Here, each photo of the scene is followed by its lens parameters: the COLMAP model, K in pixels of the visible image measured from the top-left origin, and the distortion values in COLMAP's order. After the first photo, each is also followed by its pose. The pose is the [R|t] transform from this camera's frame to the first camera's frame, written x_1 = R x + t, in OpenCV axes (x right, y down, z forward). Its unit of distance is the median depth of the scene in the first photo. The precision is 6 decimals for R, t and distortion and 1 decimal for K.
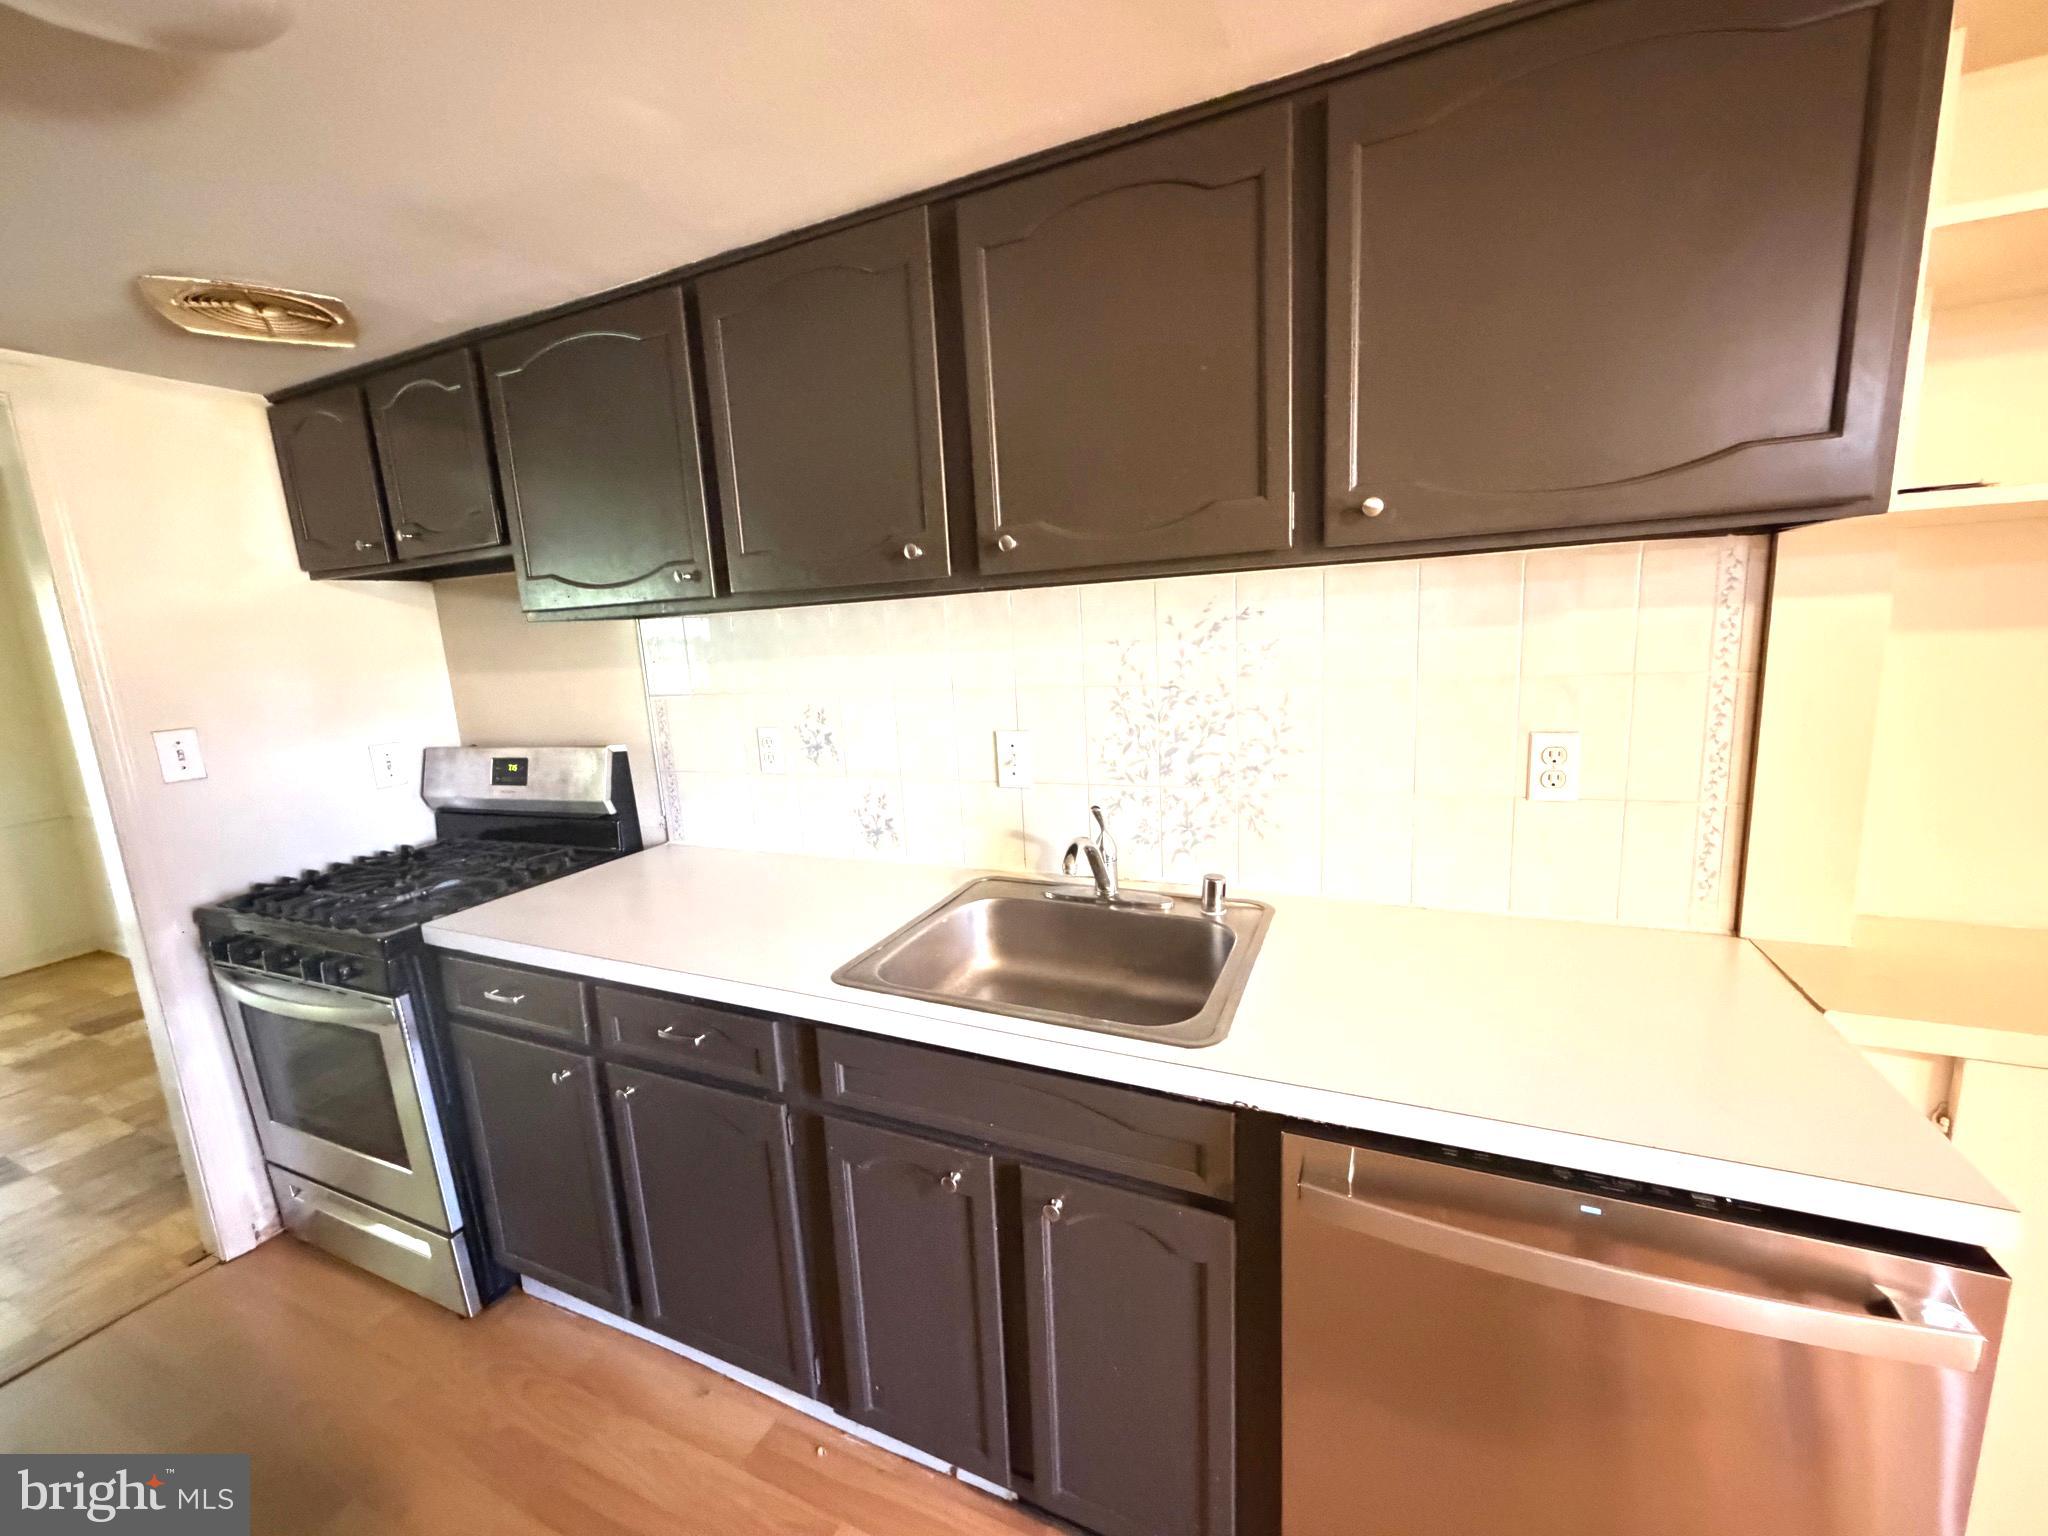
lens RADIAL K [[814.4, 0, 1012.3], [0, 814.4, 764.3], [0, 0, 1]] dist [-0.001993, 0.000469]
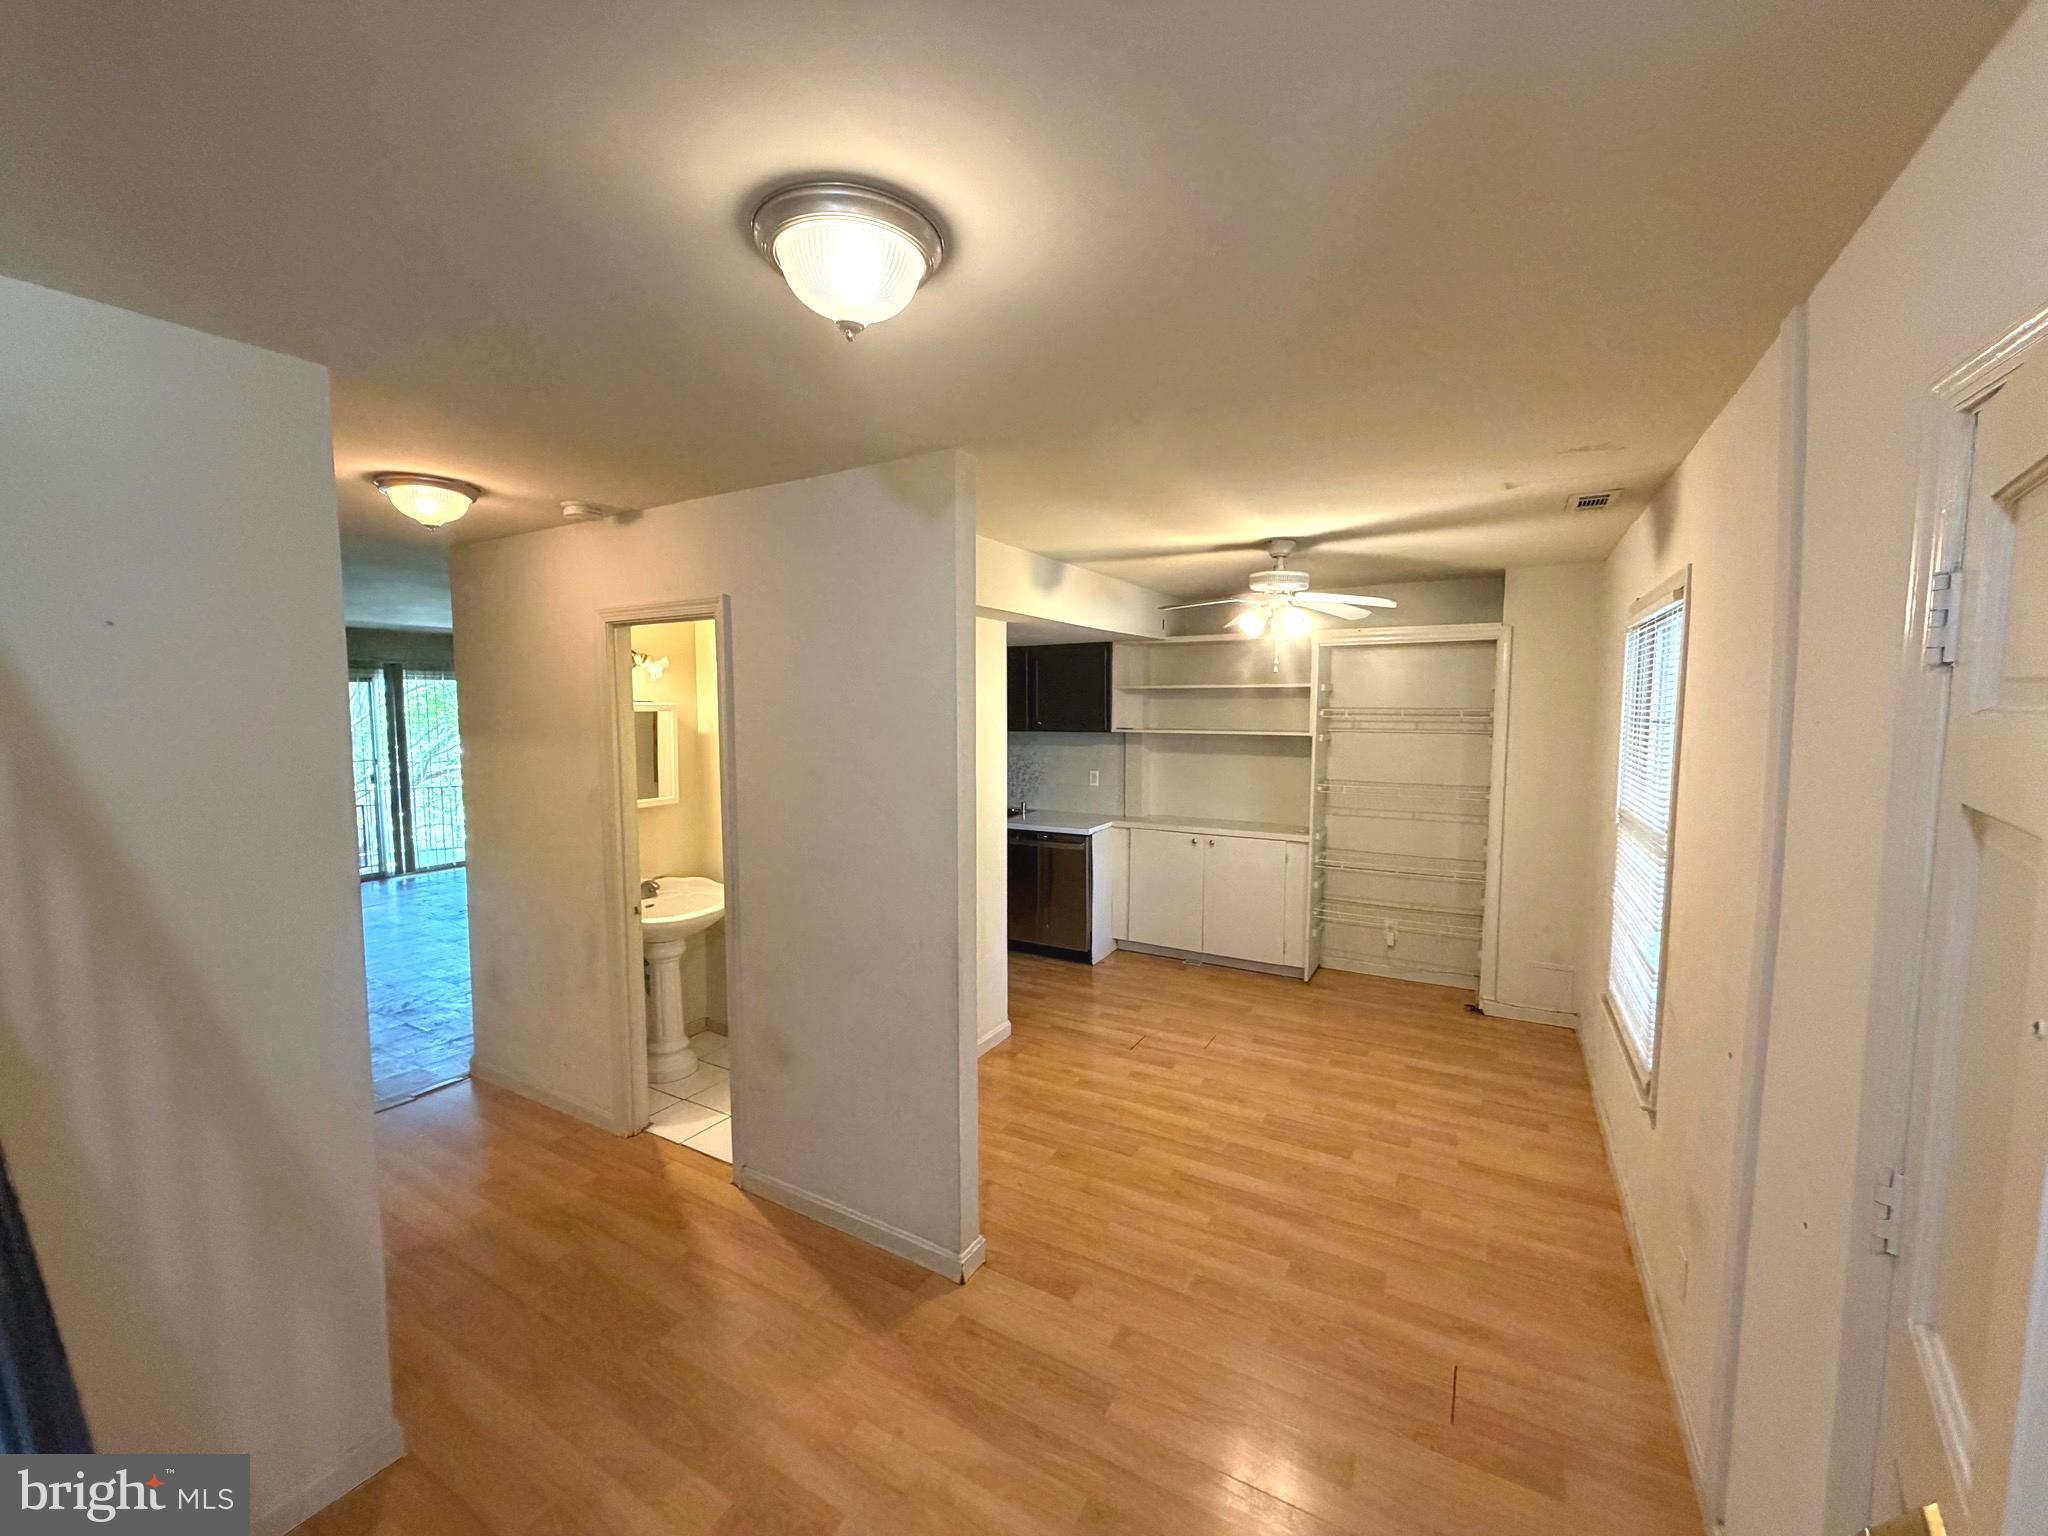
lens RADIAL K [[814.4, 0, 1014.7], [0, 814.4, 759.6], [0, 0, 1]] dist [-0.001993, 0.000469]
pose [[0.993107, 0.059659, -0.100891, 0.579636], [-0.069453, 0.992904, -0.096528, 0.309738], [0.094416, 0.102870, 0.990204, -2.968594]]
